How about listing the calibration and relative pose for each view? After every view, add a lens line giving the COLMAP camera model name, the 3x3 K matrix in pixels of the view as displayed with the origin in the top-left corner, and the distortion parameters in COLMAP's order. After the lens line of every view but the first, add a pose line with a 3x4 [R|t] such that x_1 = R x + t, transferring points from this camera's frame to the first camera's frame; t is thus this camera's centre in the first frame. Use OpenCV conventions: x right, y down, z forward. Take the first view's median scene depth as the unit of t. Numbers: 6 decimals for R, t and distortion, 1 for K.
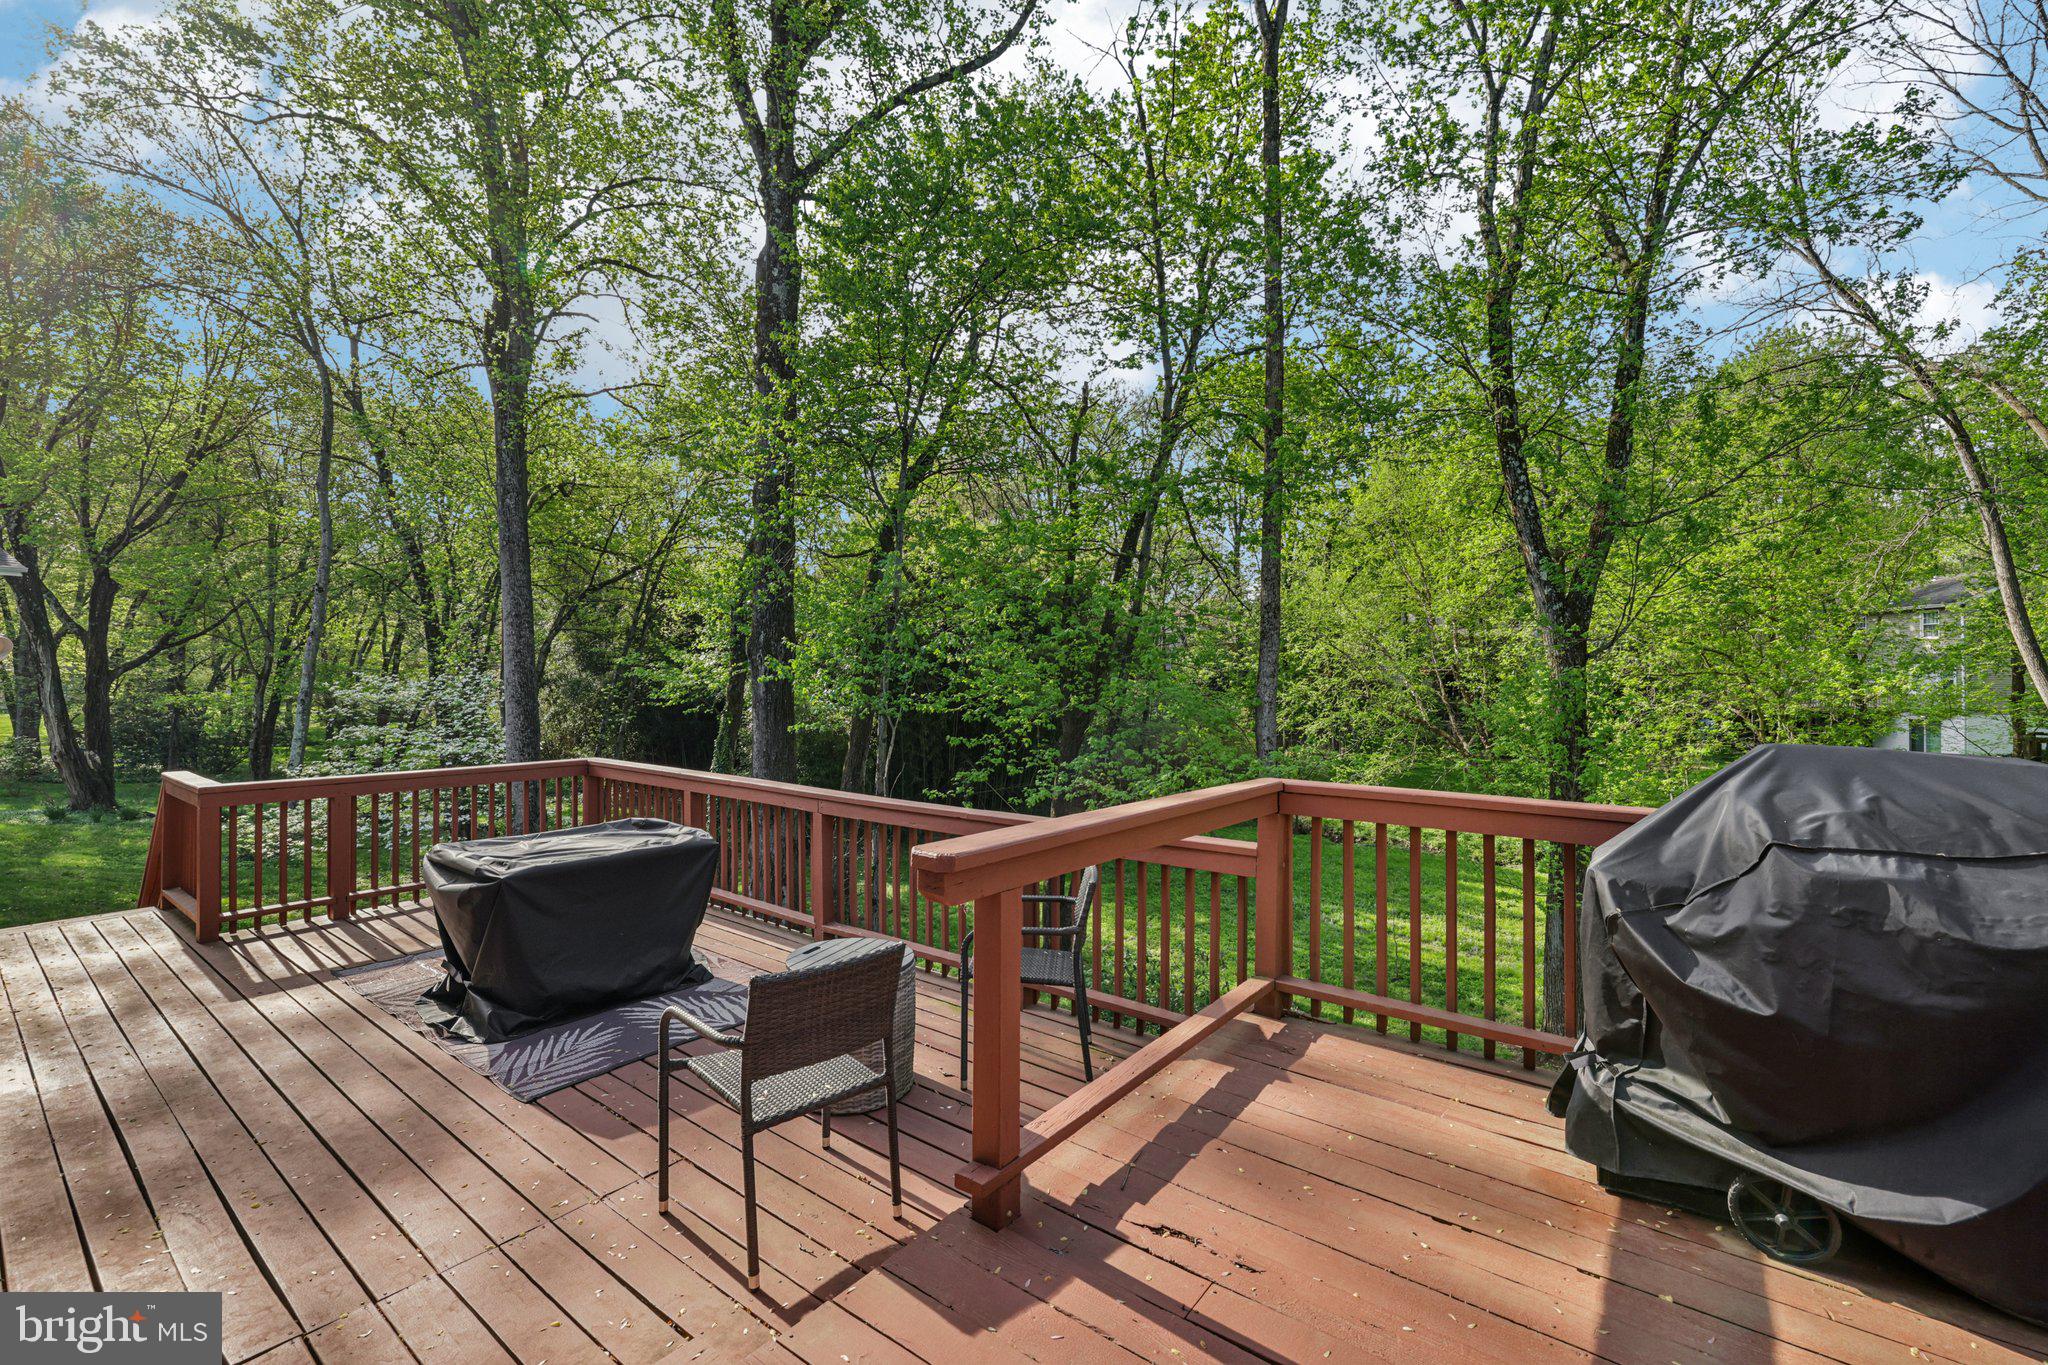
lens RADIAL K [[871.1, 0, 1029.7], [0, 871.1, 670.6], [0, 0, 1]] dist [0.002504, -0.000602]
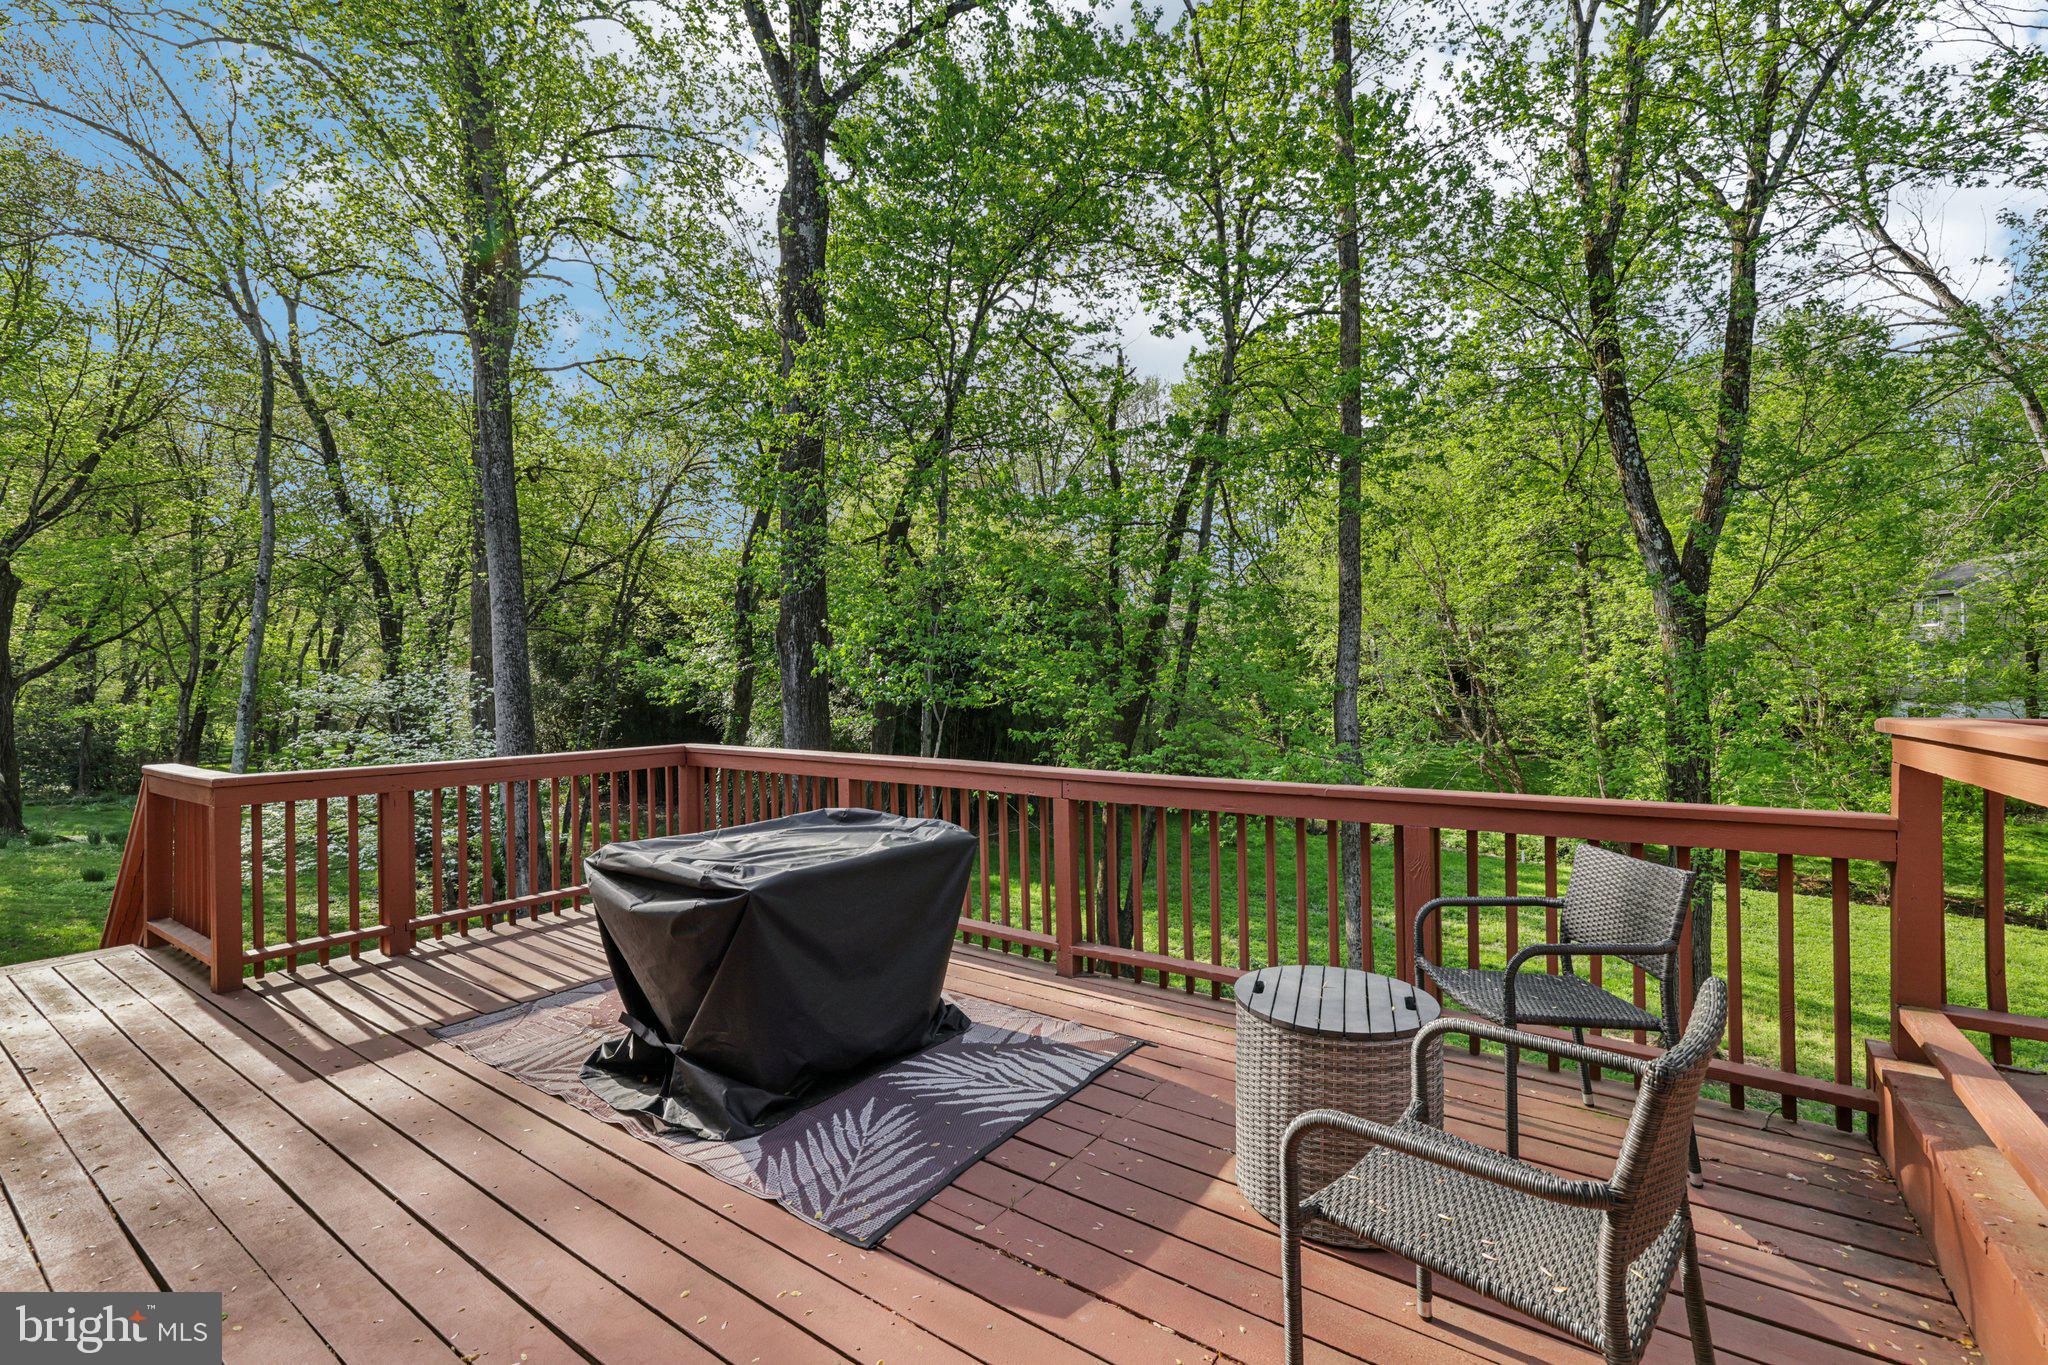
lens RADIAL K [[878.6, 0, 1014.0], [0, 878.6, 685.1], [0, 0, 1]] dist [0.003254, -0.000901]
pose [[0.998876, -0.012780, 0.045652, -0.116063], [0.012512, 0.999903, 0.006141, 0.021766], [-0.045727, -0.005563, 0.998939, 0.087394]]
